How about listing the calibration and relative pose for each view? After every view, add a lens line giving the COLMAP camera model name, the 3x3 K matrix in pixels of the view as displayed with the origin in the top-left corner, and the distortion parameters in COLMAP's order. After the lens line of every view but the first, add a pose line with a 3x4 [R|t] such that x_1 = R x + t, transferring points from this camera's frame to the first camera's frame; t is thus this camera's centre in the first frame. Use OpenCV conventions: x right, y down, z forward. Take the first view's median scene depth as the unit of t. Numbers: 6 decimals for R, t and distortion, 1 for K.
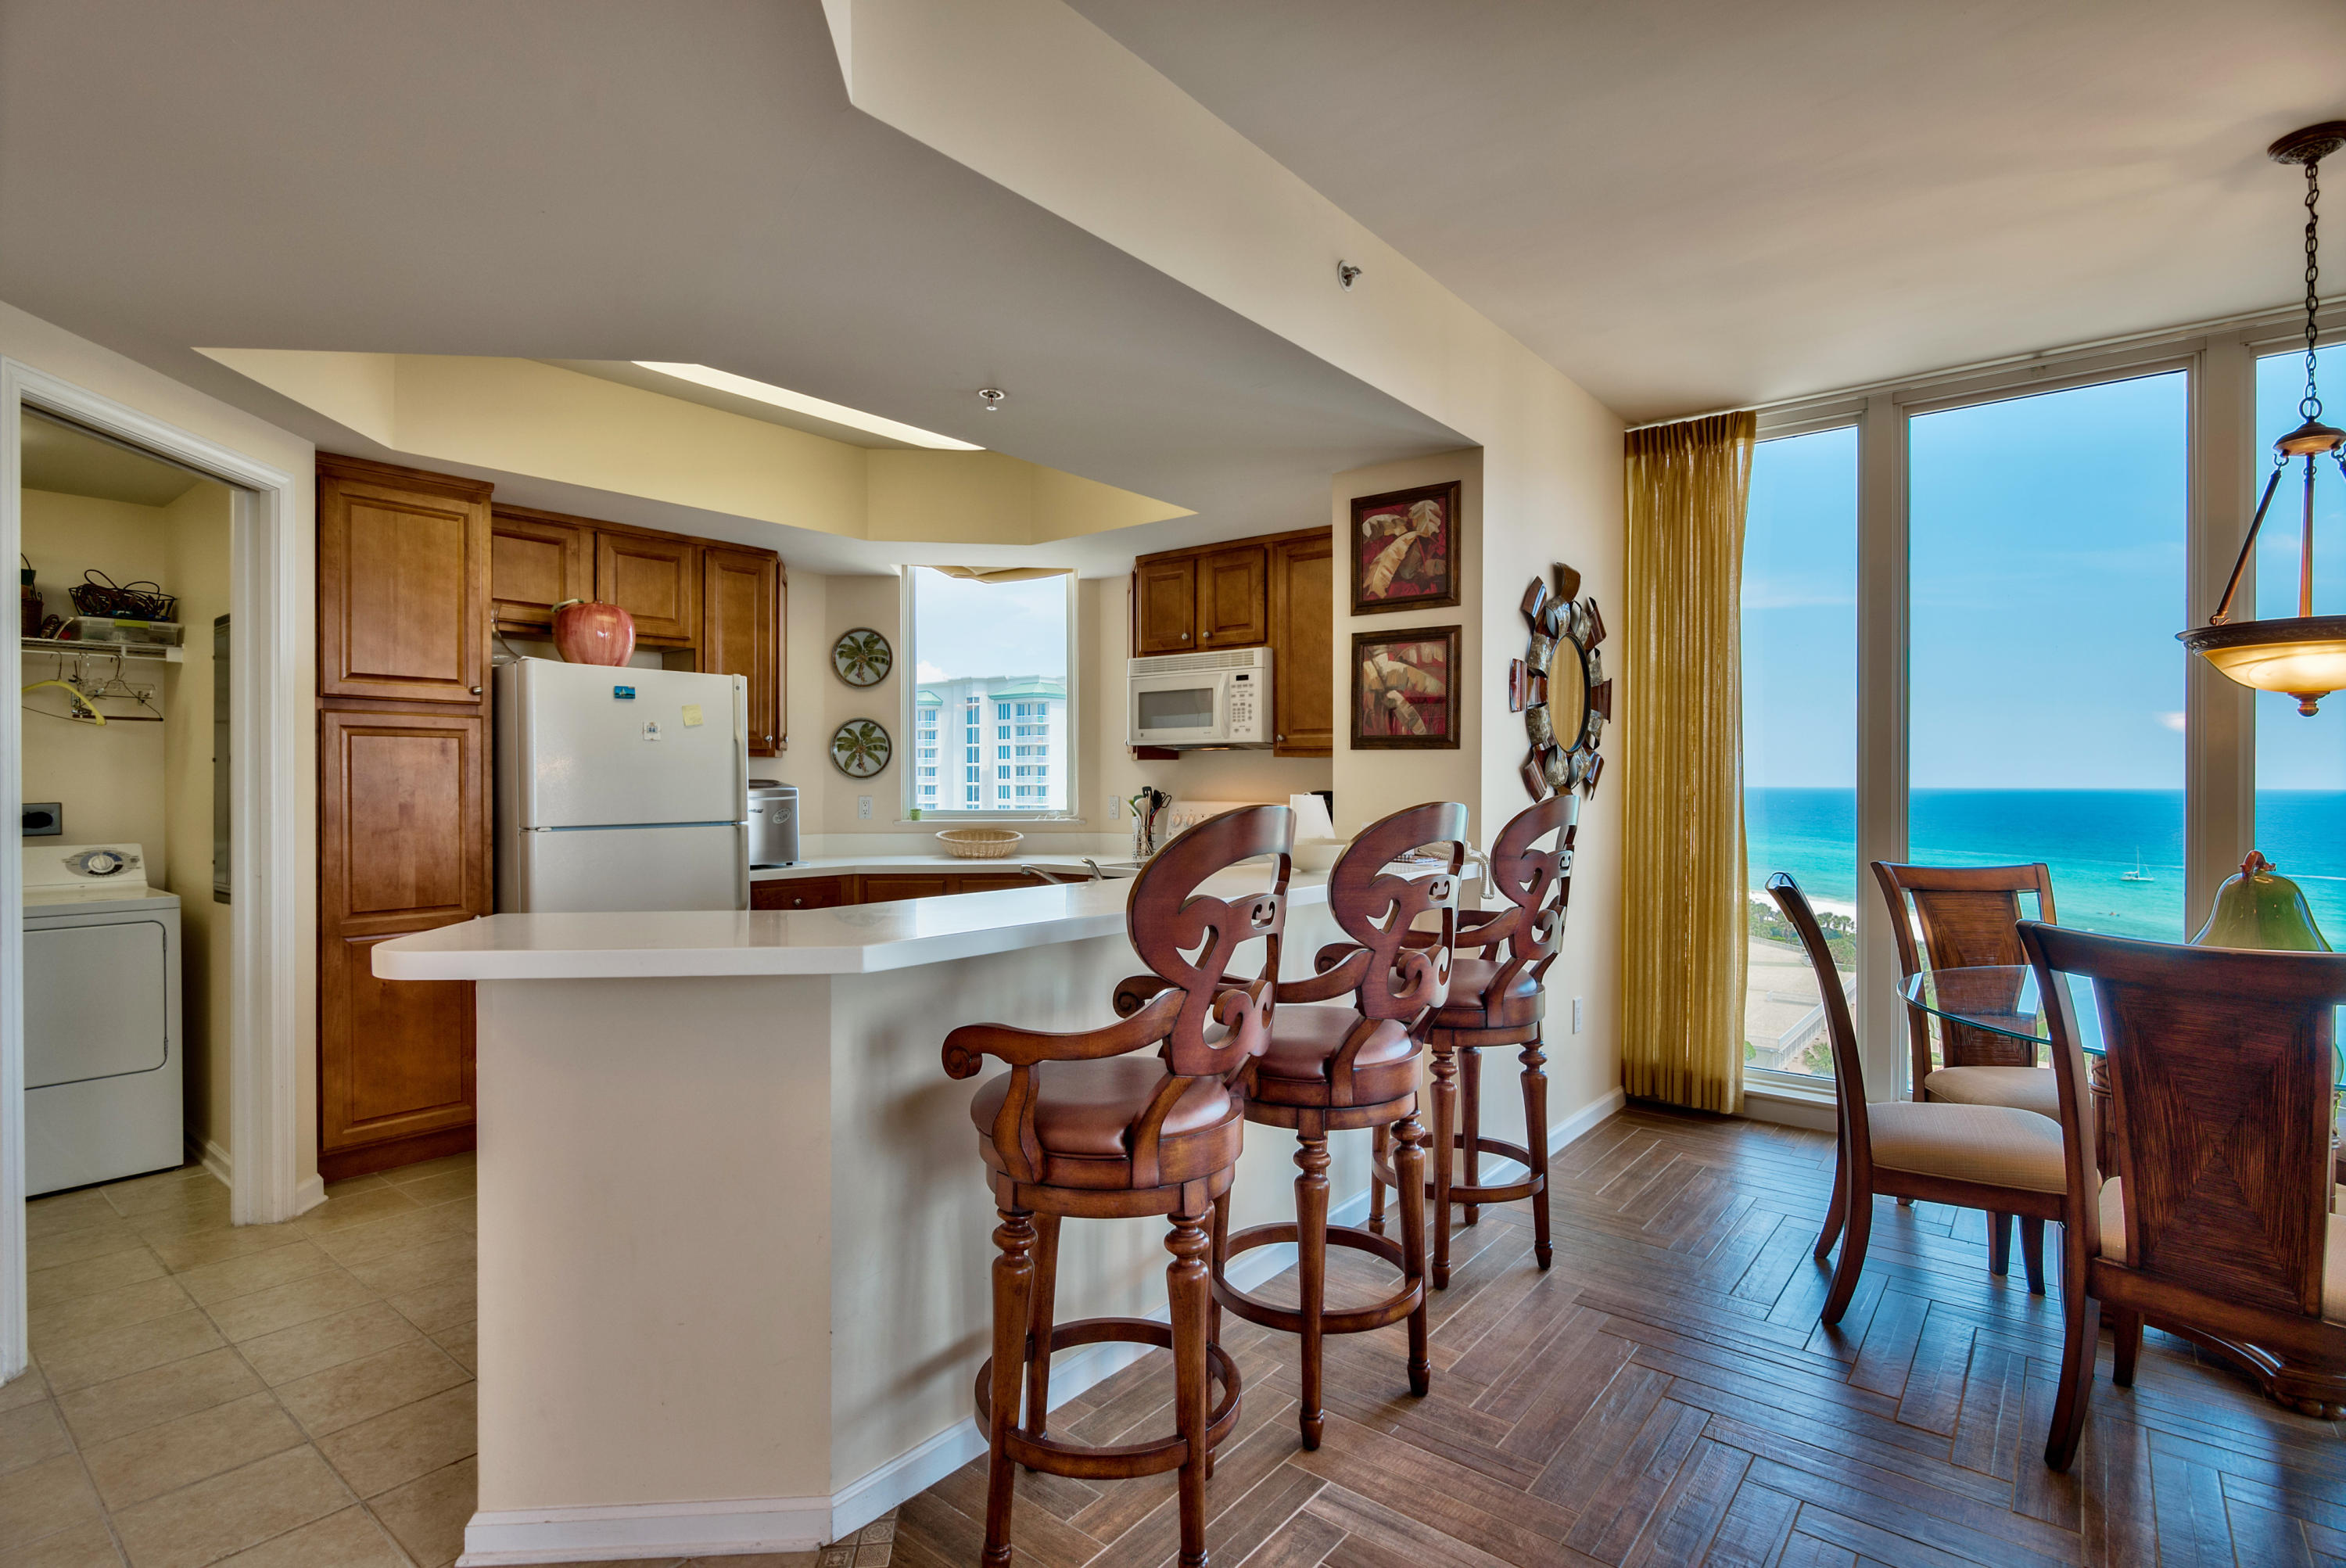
lens RADIAL K [[1140.9, 0, 1182.3], [0, 1140.9, 785.1], [0, 0, 1]] dist [-0.002290, -0.000414]
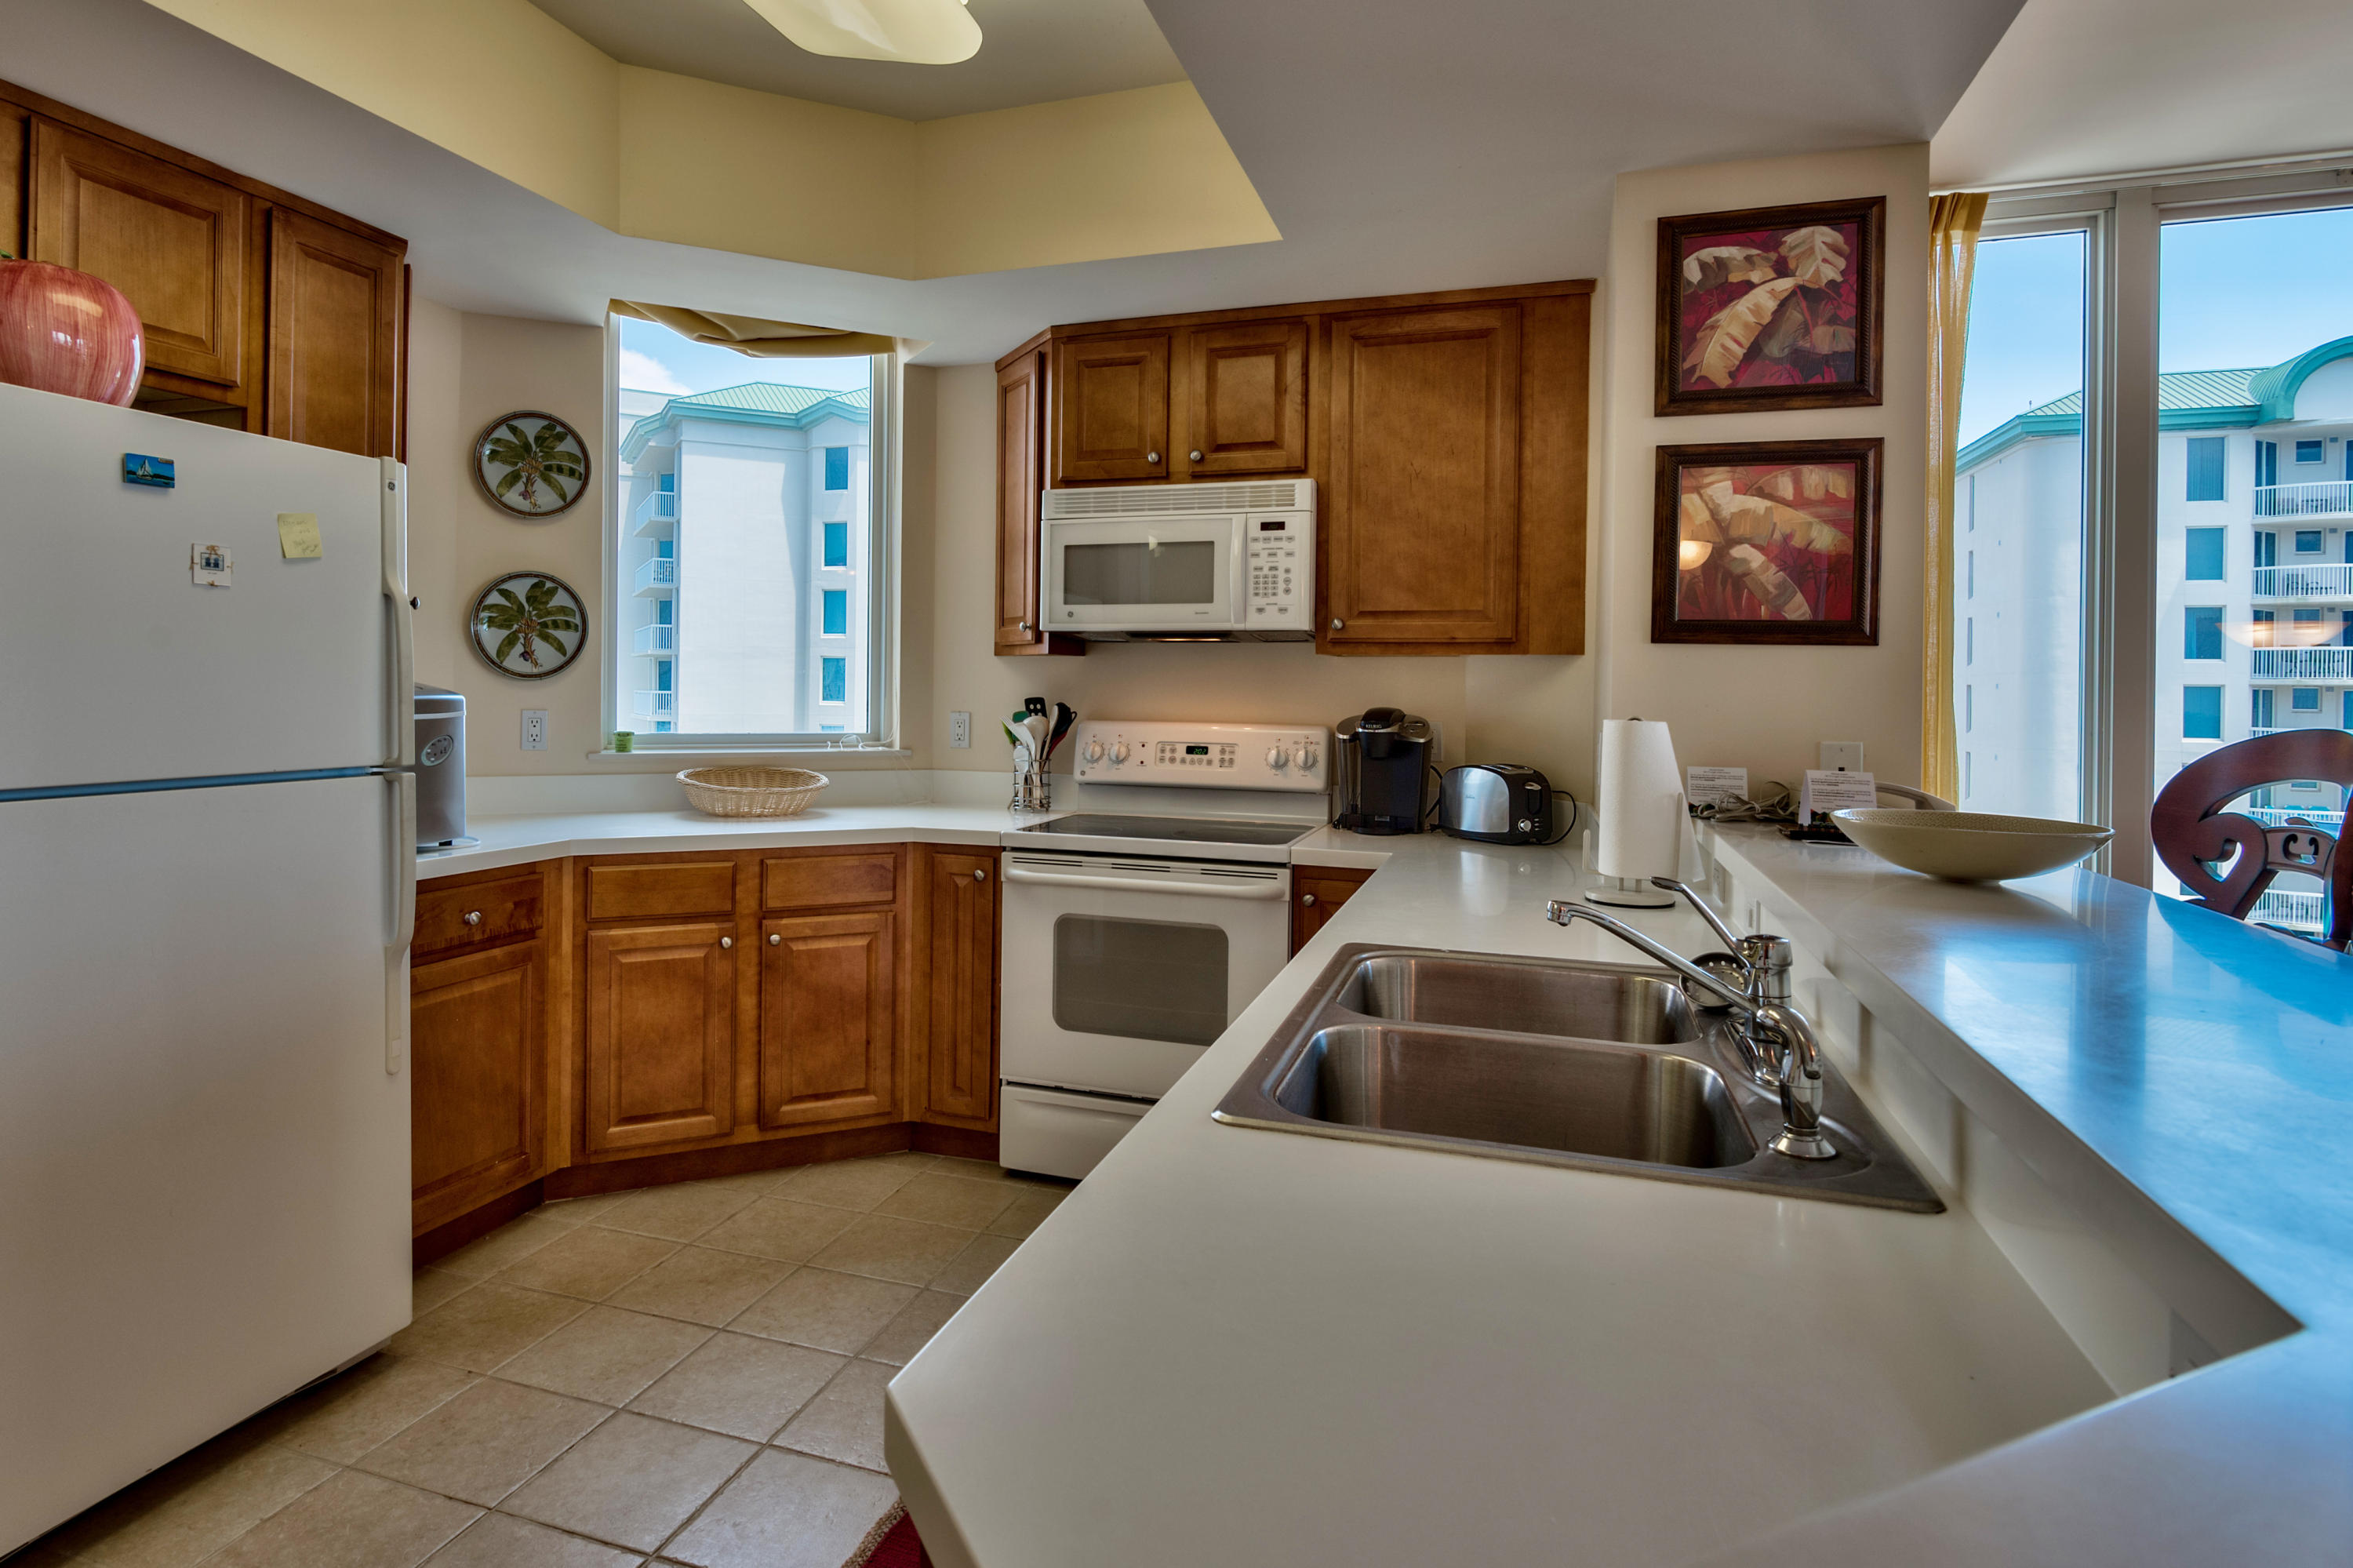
lens RADIAL K [[1281.4, 0, 1100.7], [0, 1281.4, 693.6], [0, 0, 1]] dist [-0.002083, 0.000090]
pose [[0.943297, 0.009792, 0.331804, -0.341190], [-0.010401, 0.999946, 0.000059, -0.002014], [-0.331786, -0.003507, 0.943348, 0.470663]]
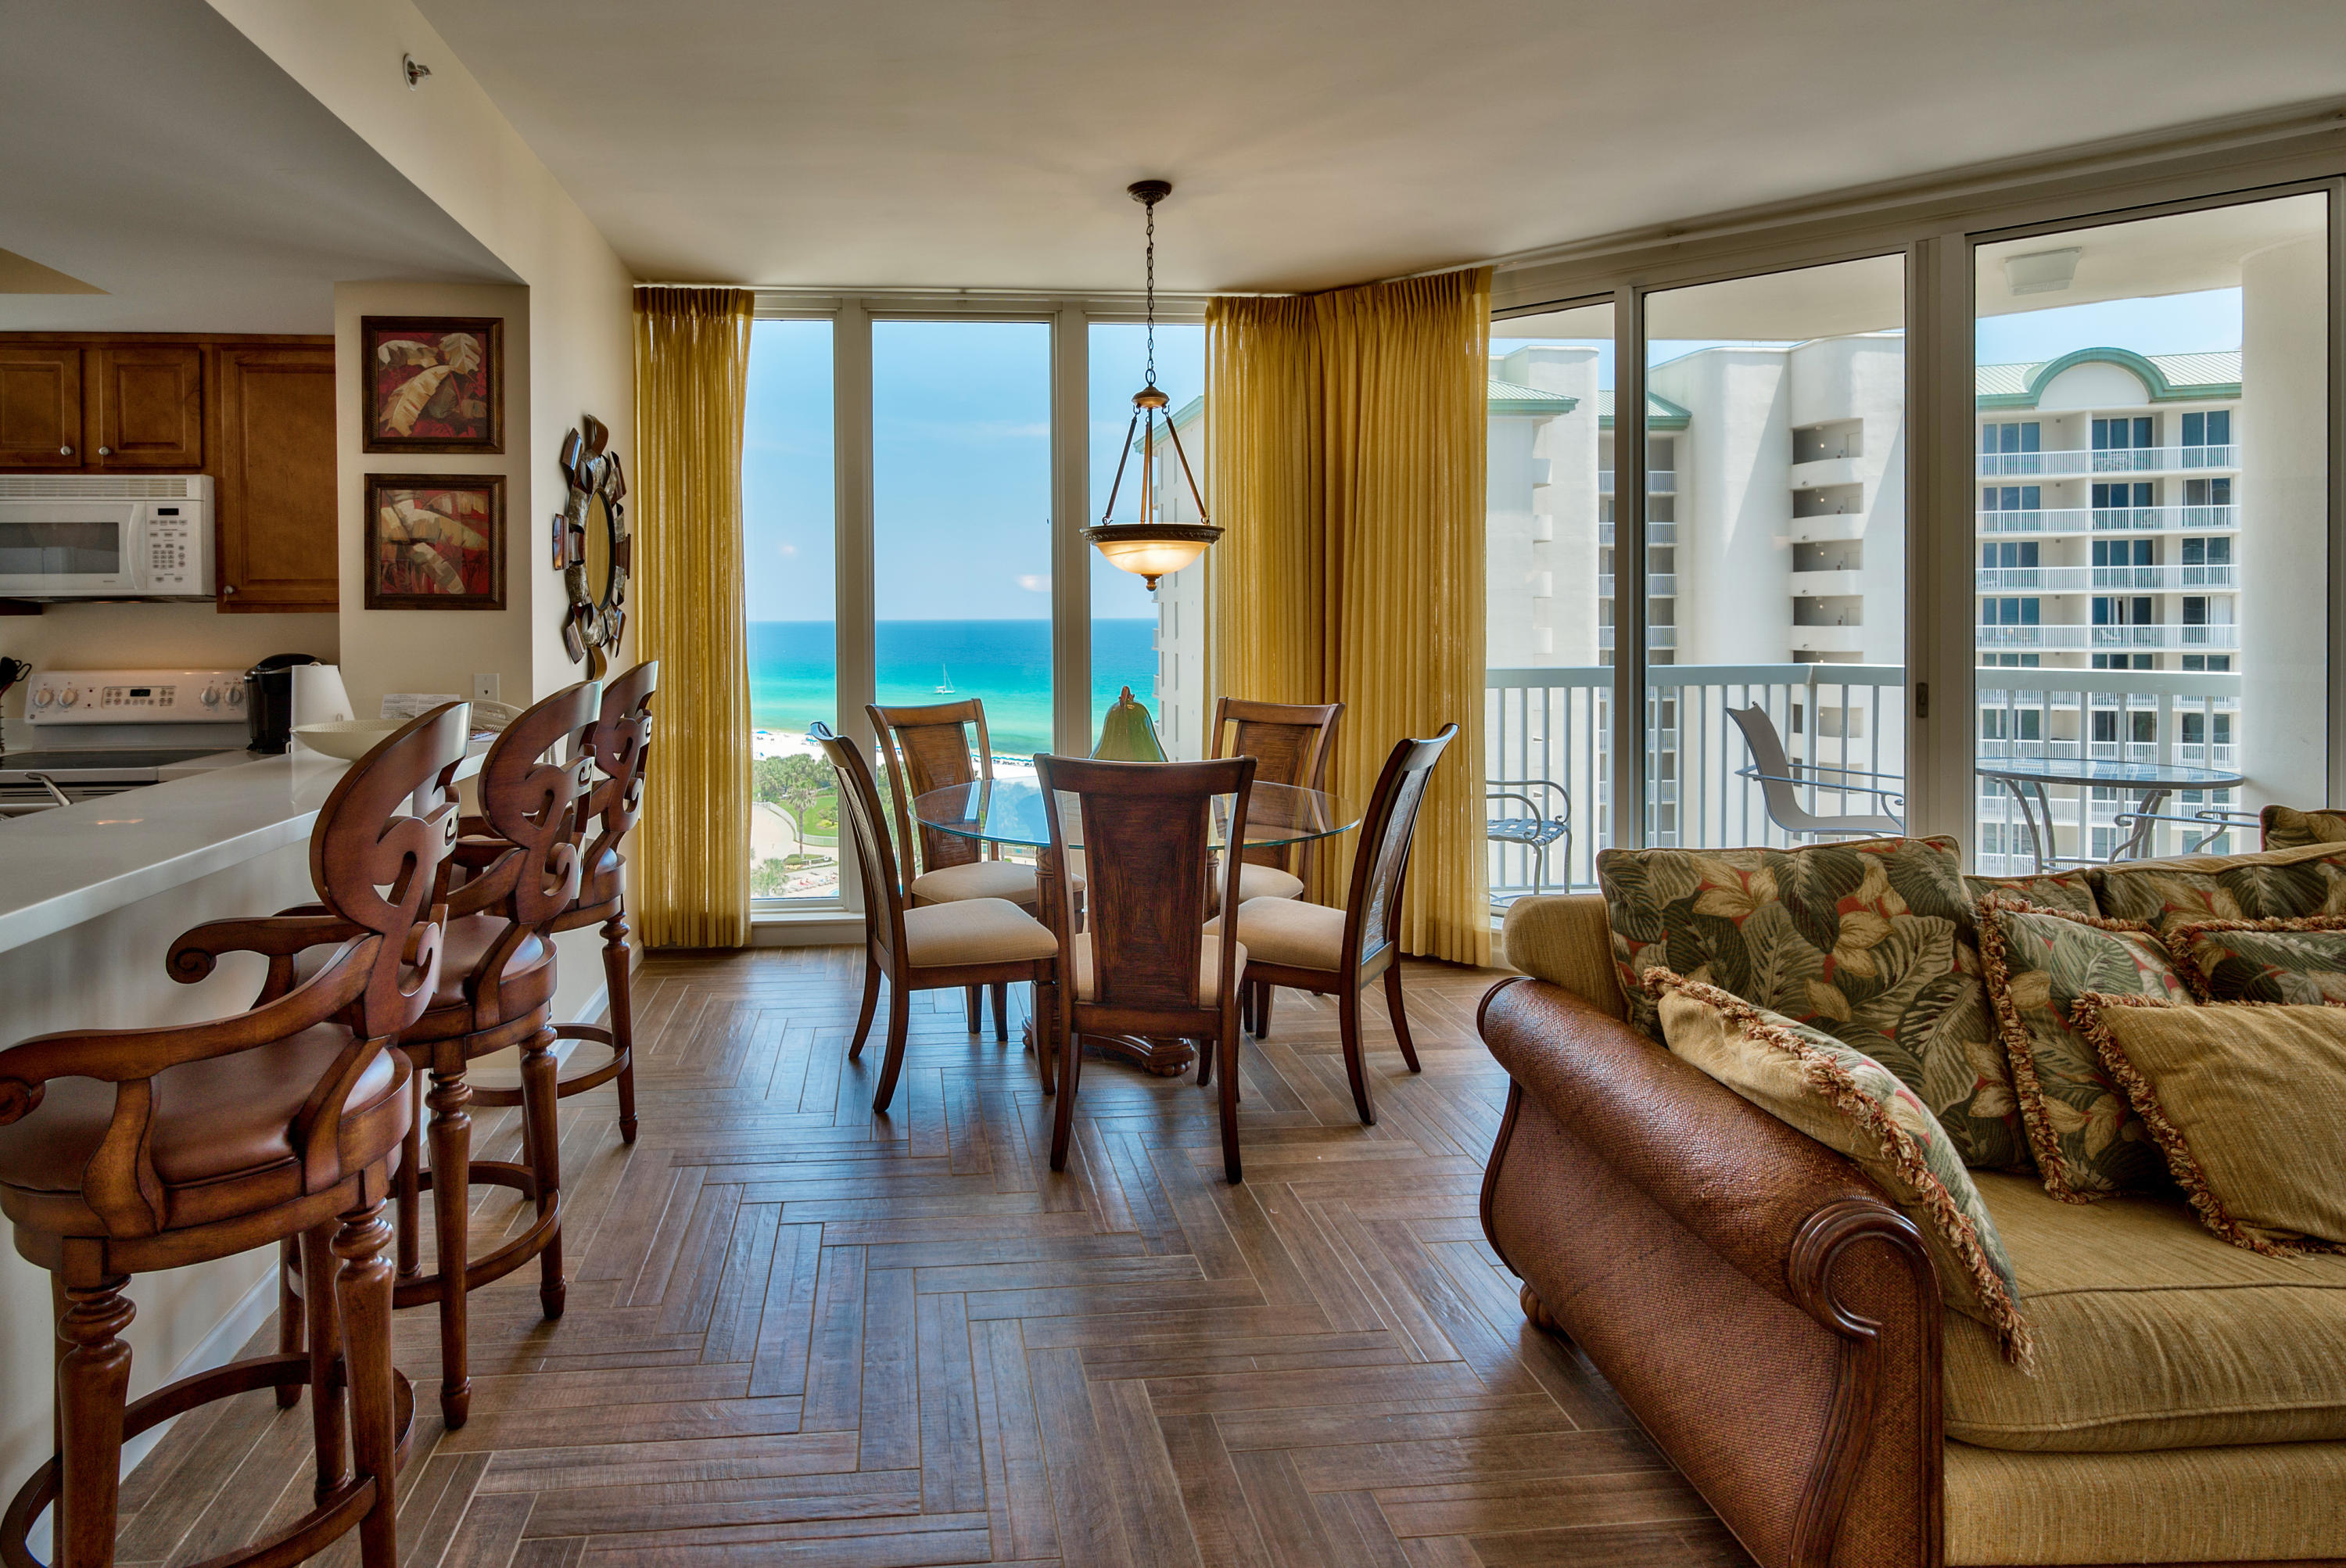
lens RADIAL K [[1187.0, 0, 999.9], [0, 1187.0, 623.7], [0, 0, 1]] dist [-0.001276, -0.000145]
pose [[0.726638, -0.013056, 0.686897, -0.117306], [0.011985, 0.999908, 0.006327, -0.020584], [-0.686917, 0.003635, 0.726727, 0.028787]]
